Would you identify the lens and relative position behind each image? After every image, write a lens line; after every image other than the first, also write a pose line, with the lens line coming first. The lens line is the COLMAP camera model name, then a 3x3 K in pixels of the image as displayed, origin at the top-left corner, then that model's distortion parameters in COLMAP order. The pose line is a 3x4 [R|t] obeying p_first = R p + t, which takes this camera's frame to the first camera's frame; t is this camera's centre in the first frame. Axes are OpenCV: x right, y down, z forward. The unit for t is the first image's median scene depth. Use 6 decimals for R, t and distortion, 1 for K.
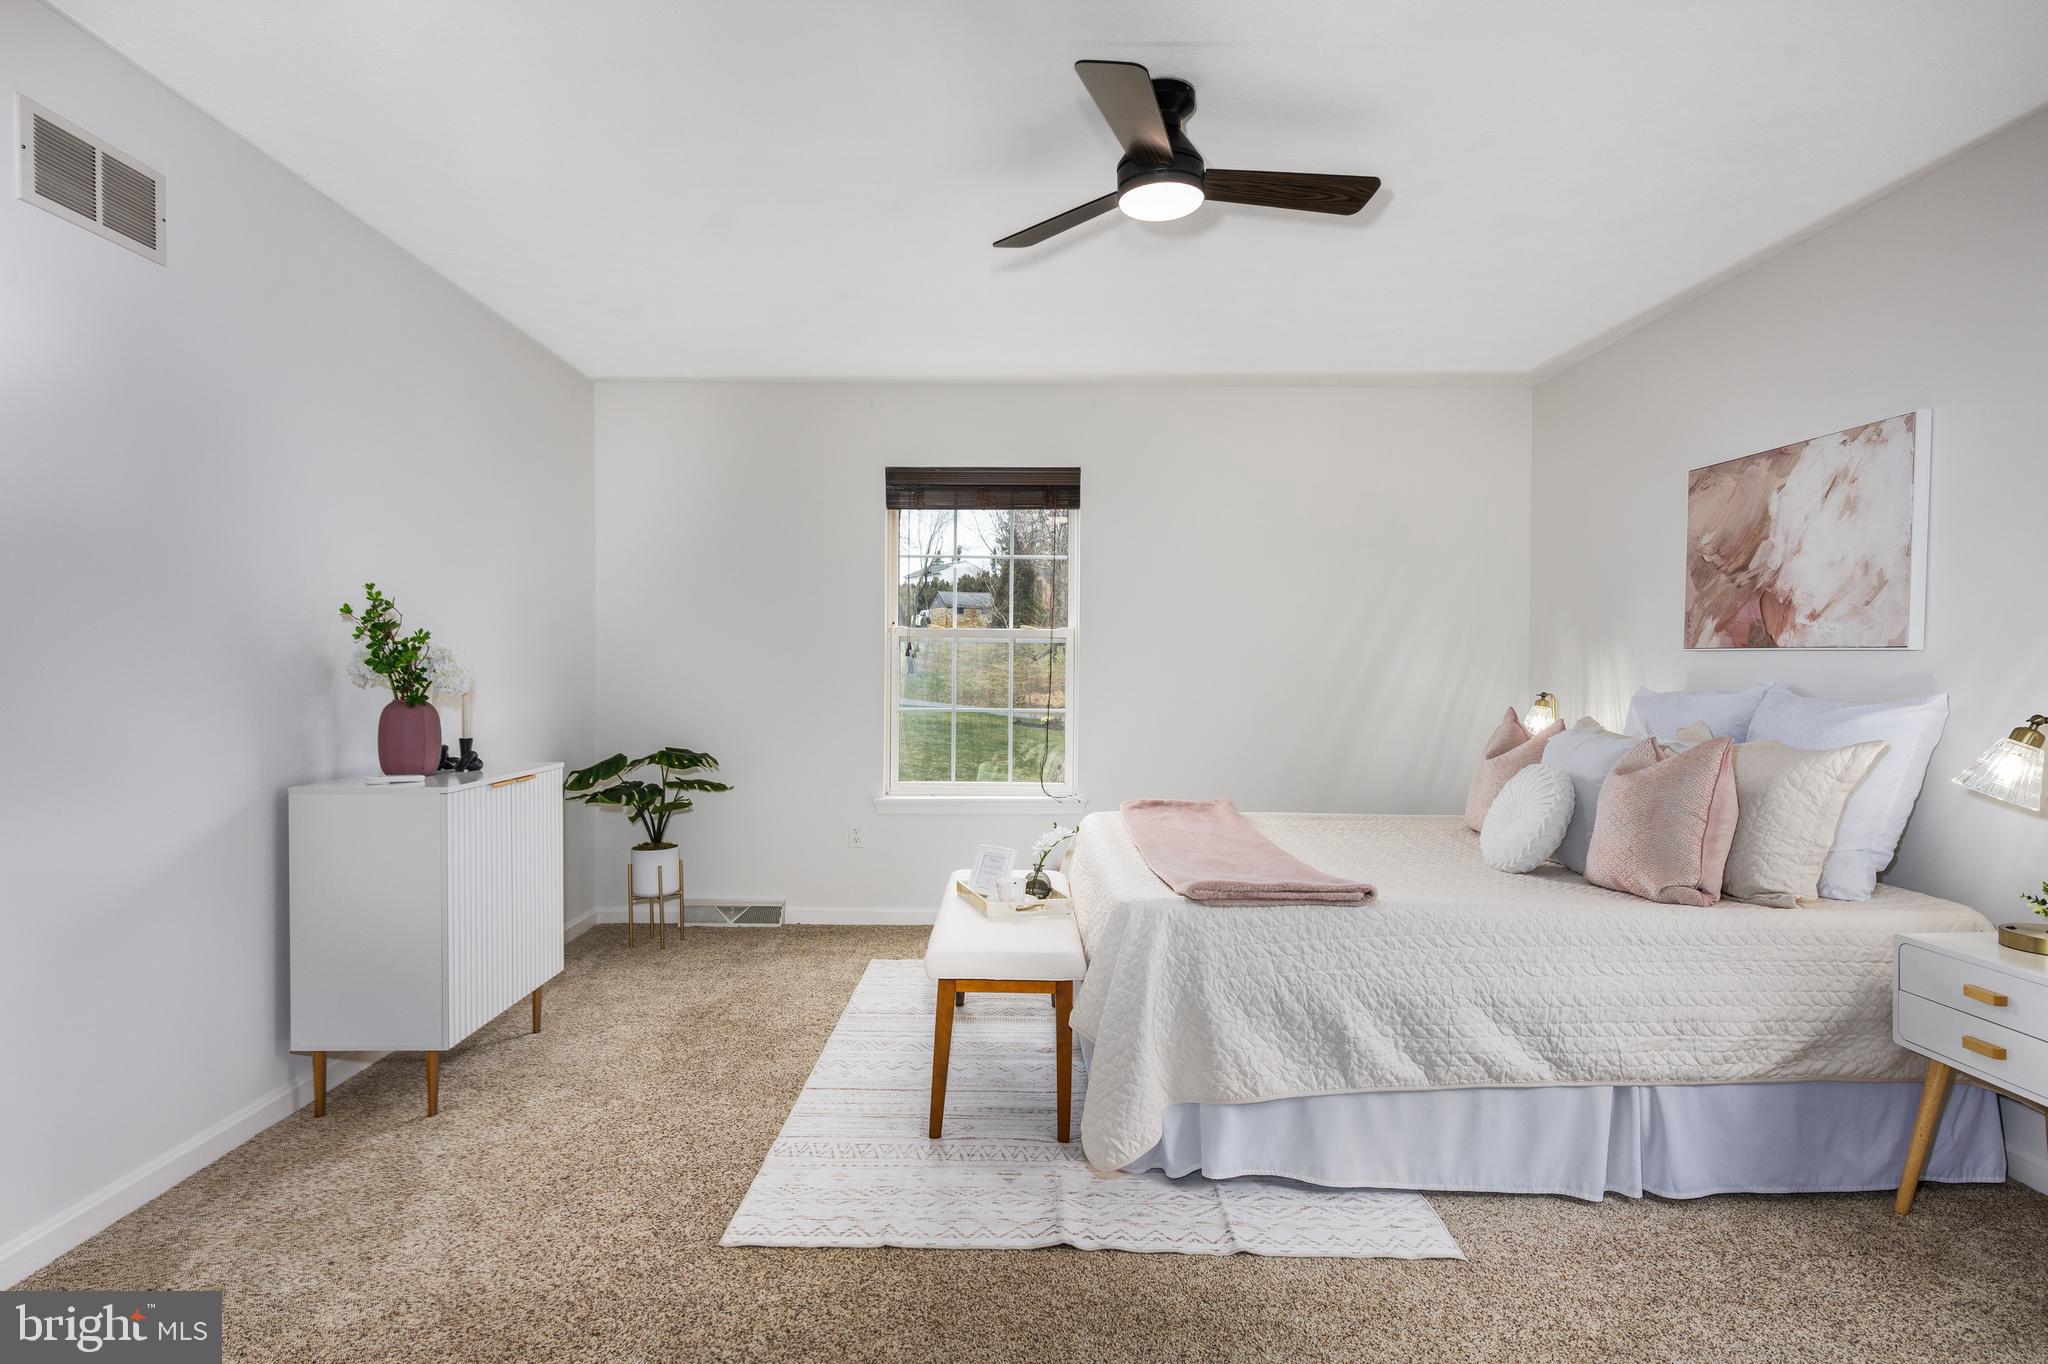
lens RADIAL K [[1101.0, 0, 1017.5], [0, 1101.0, 683.6], [0, 0, 1]] dist [0.007234, 0.001566]
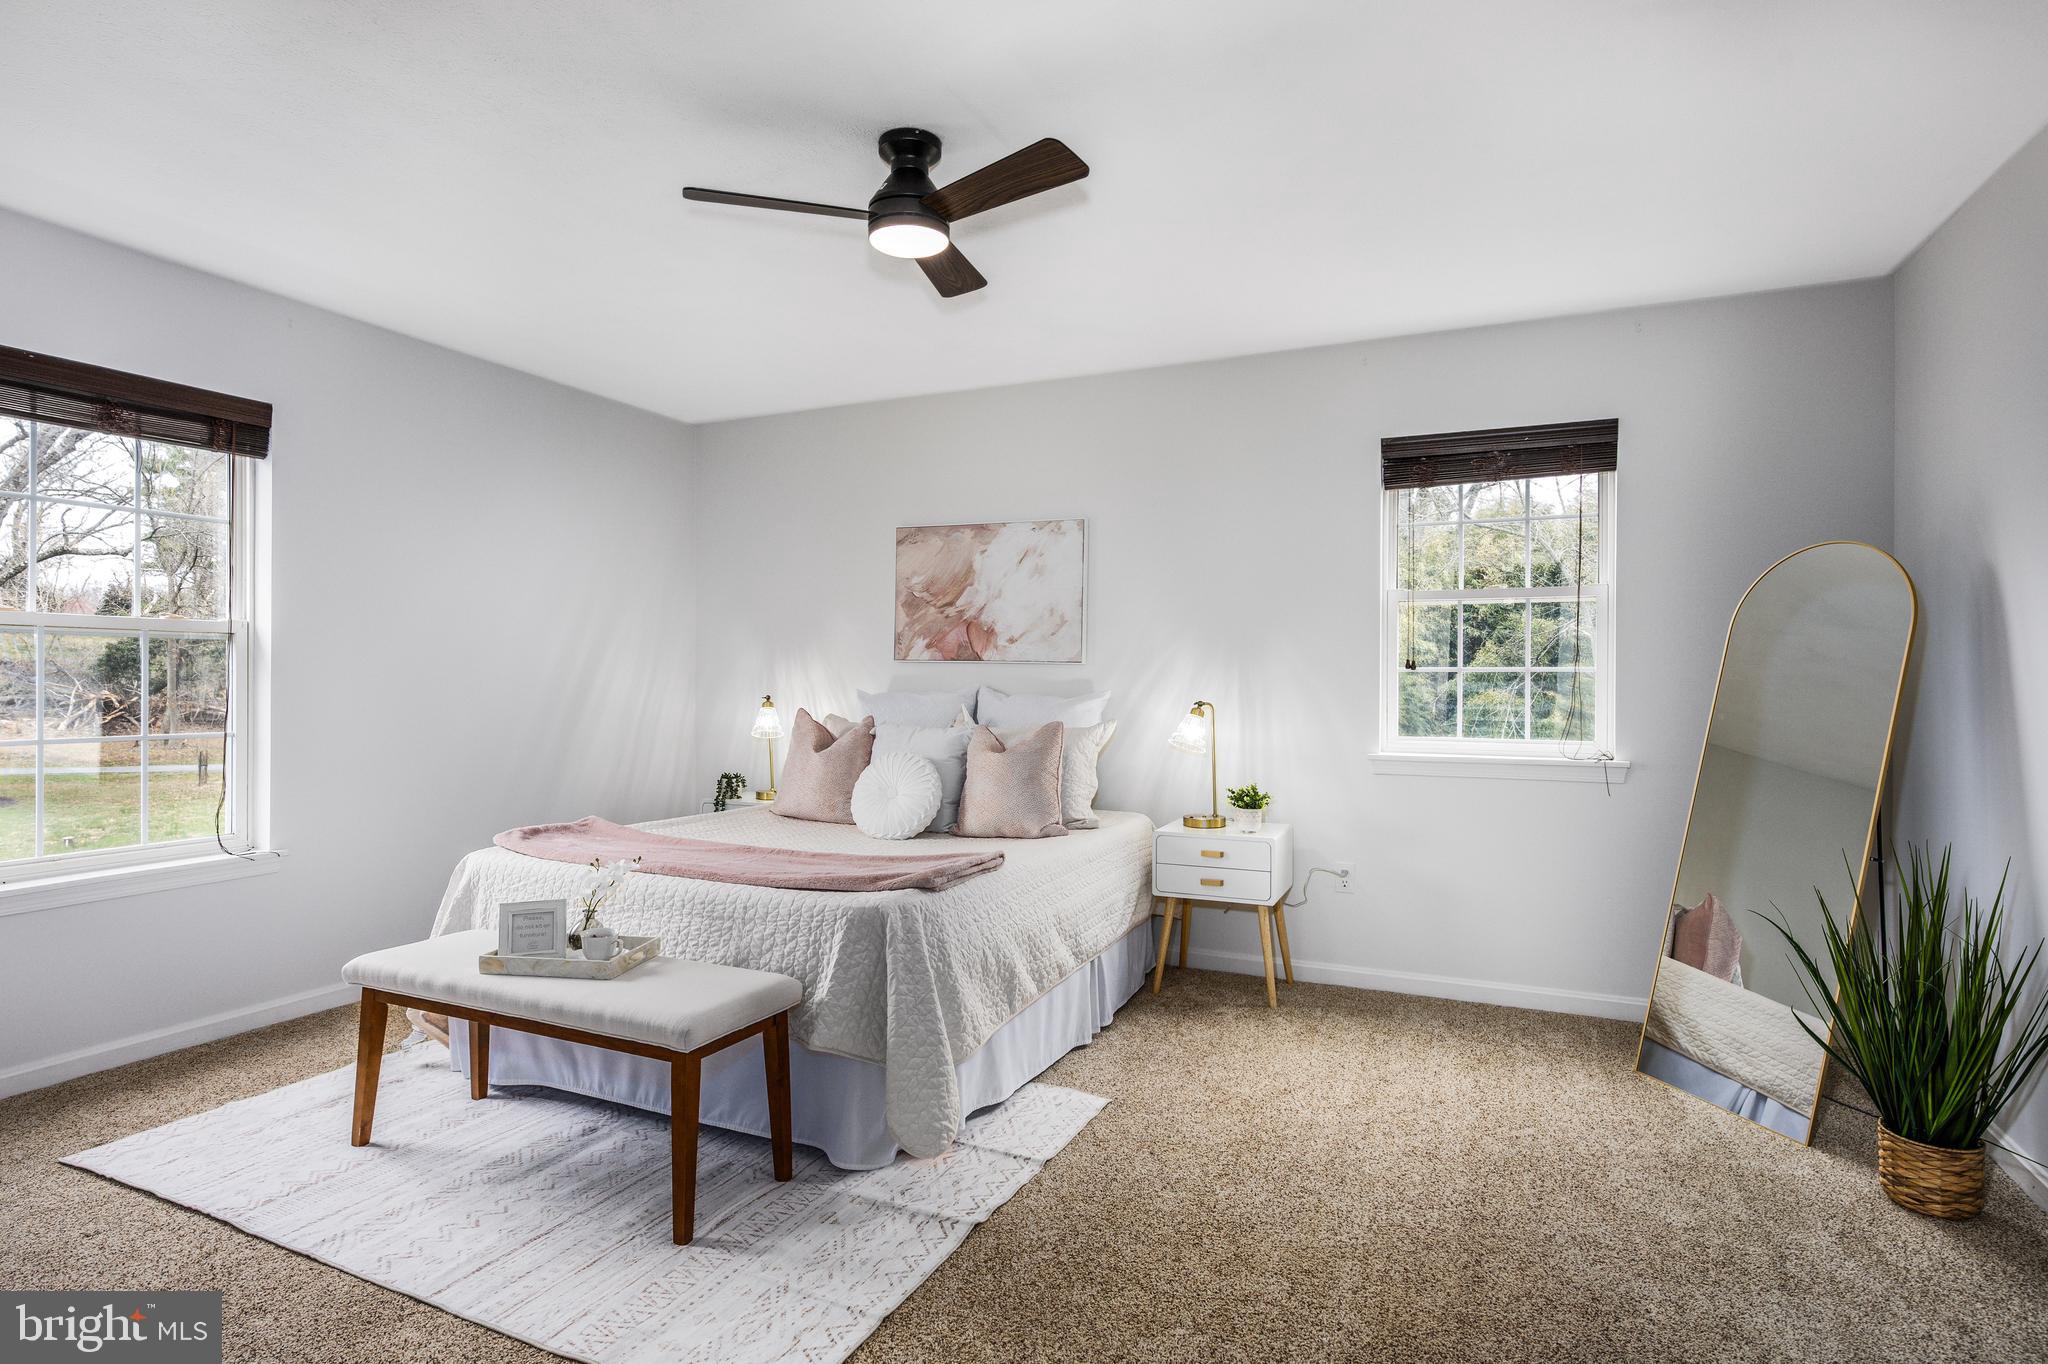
lens RADIAL K [[1101.0, 0, 1006.2], [0, 1101.0, 678.2], [0, 0, 1]] dist [0.007234, 0.001566]
pose [[0.416302, -0.004978, 0.909213, -0.645096], [0.011257, 0.999937, 0.000320, -0.010067], [-0.909157, 0.010102, 0.416332, 0.379179]]
